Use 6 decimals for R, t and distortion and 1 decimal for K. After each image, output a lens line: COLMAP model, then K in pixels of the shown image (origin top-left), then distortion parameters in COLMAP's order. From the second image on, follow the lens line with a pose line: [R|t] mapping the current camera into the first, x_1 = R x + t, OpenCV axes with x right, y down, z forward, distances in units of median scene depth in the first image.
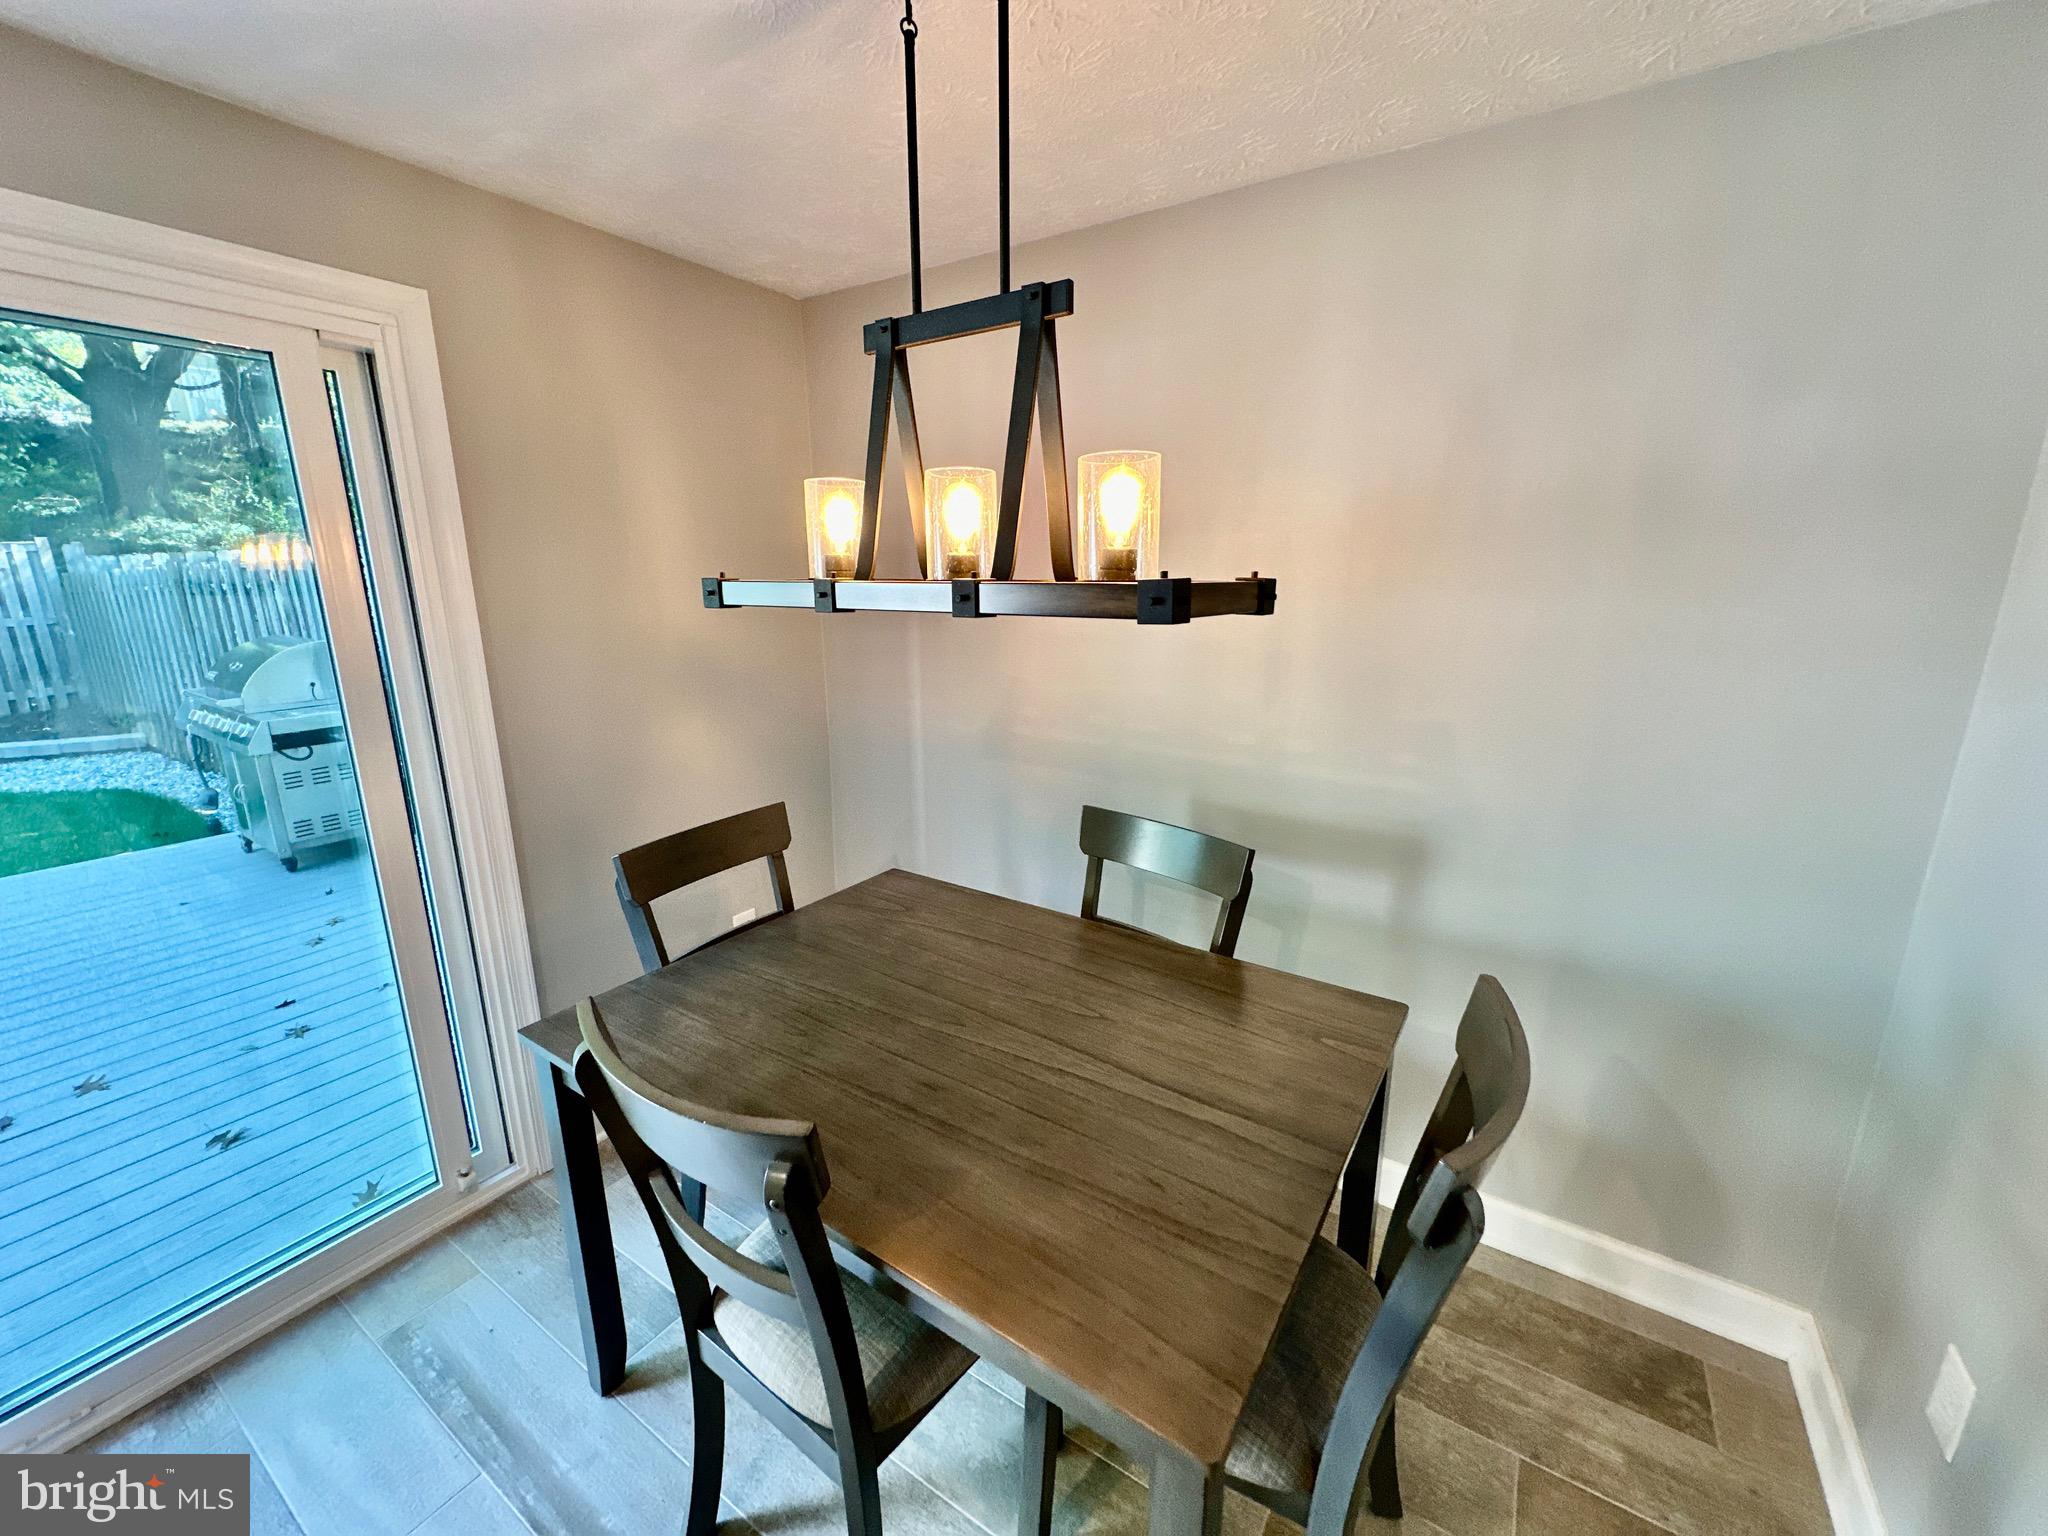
lens RADIAL K [[820.5, 0, 1023.2], [0, 820.5, 761.9], [0, 0, 1]] dist [0.000011, 0.000097]
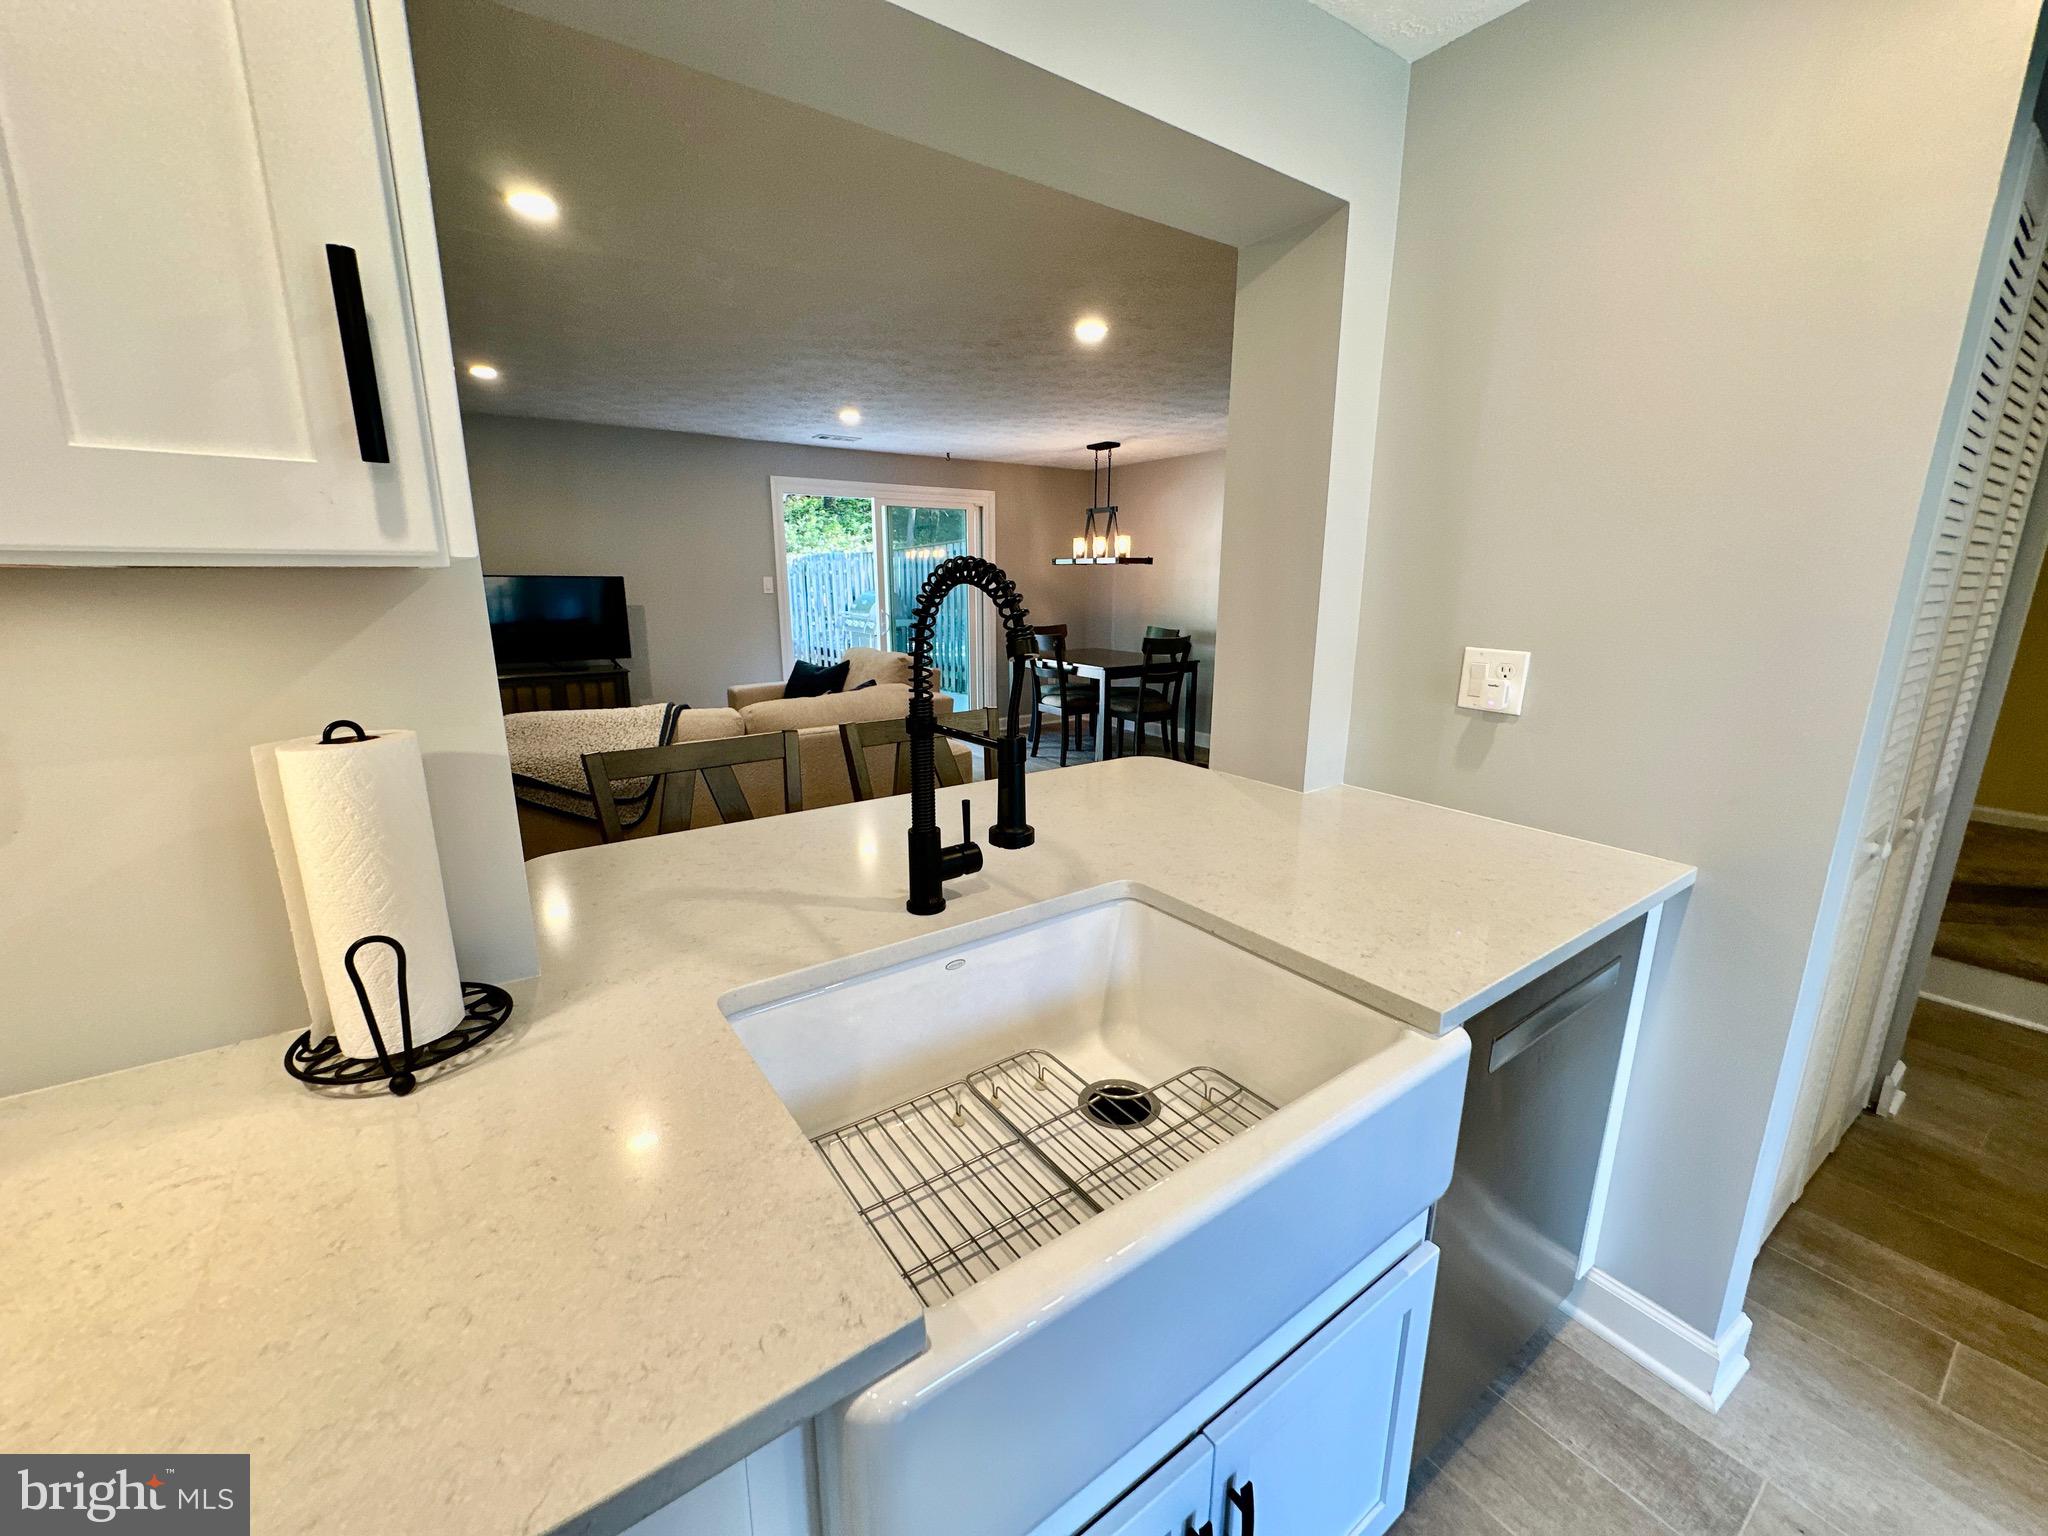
lens RADIAL K [[820.5, 0, 1025.8], [0, 820.5, 764.6], [0, 0, 1]] dist [0.000011, 0.000097]
pose [[0.926711, 0.093792, -0.363883, 1.480260], [-0.097772, 0.995180, 0.007512, 1.064039], [0.362833, 0.028616, 0.931415, -3.894348]]
